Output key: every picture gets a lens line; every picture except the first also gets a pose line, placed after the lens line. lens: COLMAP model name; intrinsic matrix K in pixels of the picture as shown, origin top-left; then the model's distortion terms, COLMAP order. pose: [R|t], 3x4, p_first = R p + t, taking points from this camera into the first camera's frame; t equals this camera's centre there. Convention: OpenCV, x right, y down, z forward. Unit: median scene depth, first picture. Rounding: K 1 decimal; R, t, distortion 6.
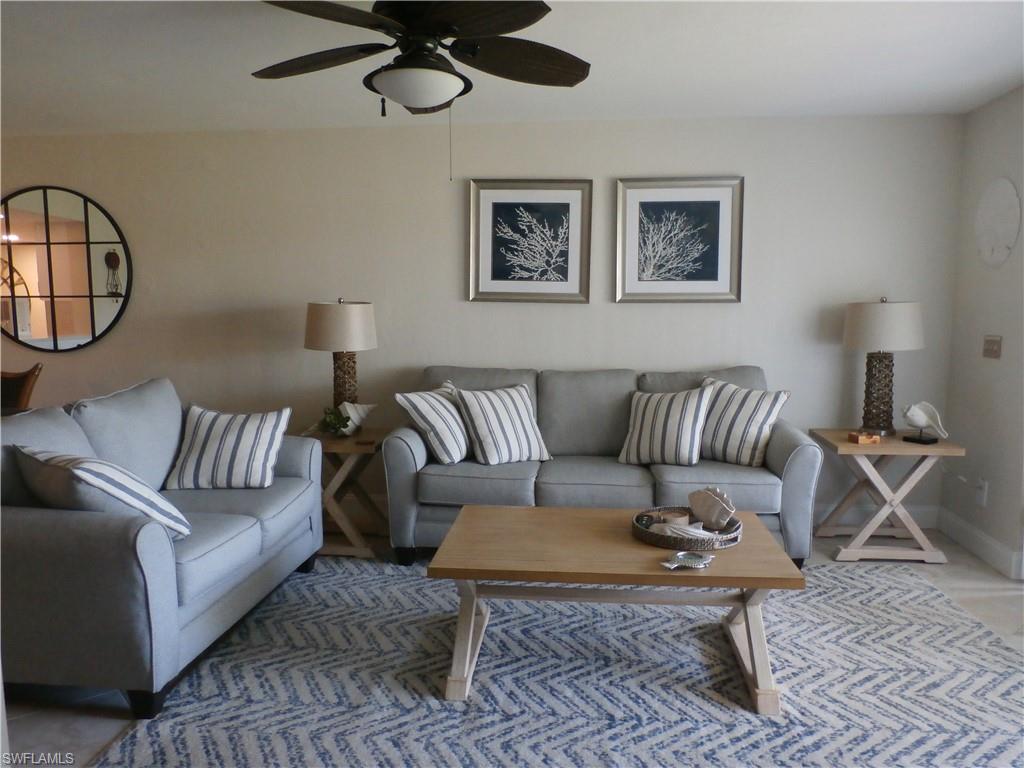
lens RADIAL K [[760.2, 0, 512.0], [0, 760.2, 384.0], [0, 0, 1]] dist [-0.031705, 0.004781]
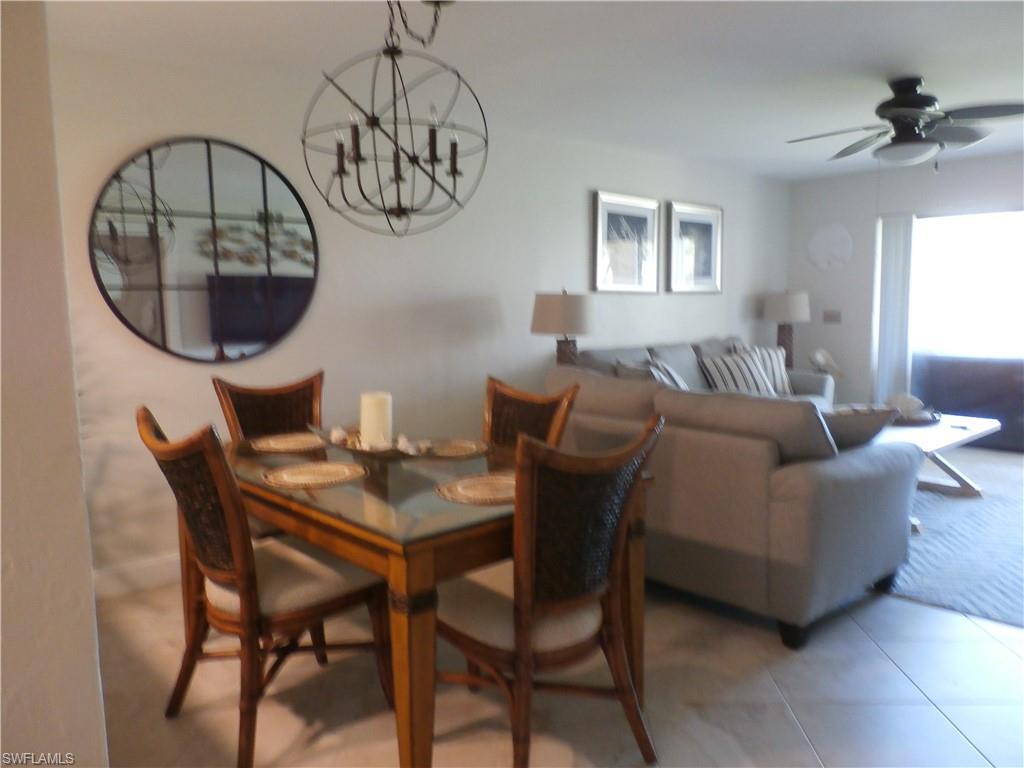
lens RADIAL K [[760.2, 0, 512.0], [0, 760.2, 384.0], [0, 0, 1]] dist [-0.031705, 0.004781]
pose [[0.679741, -0.090534, 0.727843, -1.046932], [0.092147, 0.995031, 0.037711, -0.024159], [-0.727641, 0.041435, 0.684706, 0.295863]]
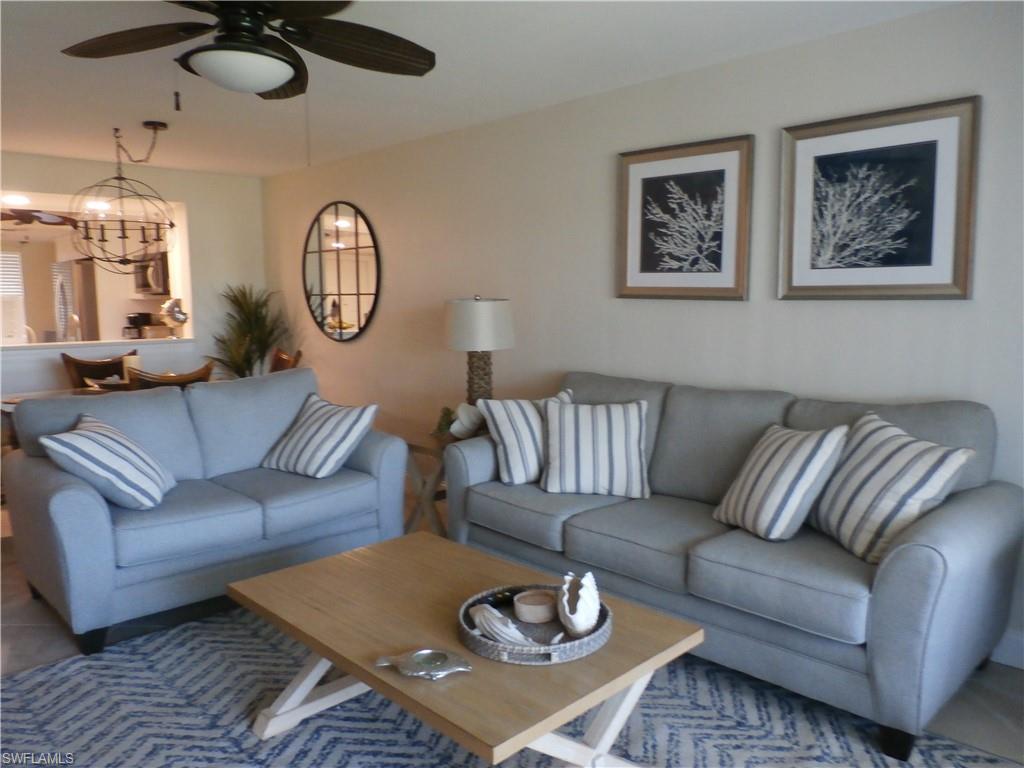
lens RADIAL K [[760.2, 0, 512.0], [0, 760.2, 384.0], [0, 0, 1]] dist [-0.031705, 0.004781]
pose [[0.760441, 0.069153, -0.645715, 0.420541], [-0.059858, 0.997545, 0.036340, -0.037543], [0.646642, 0.011017, 0.762714, 0.282671]]
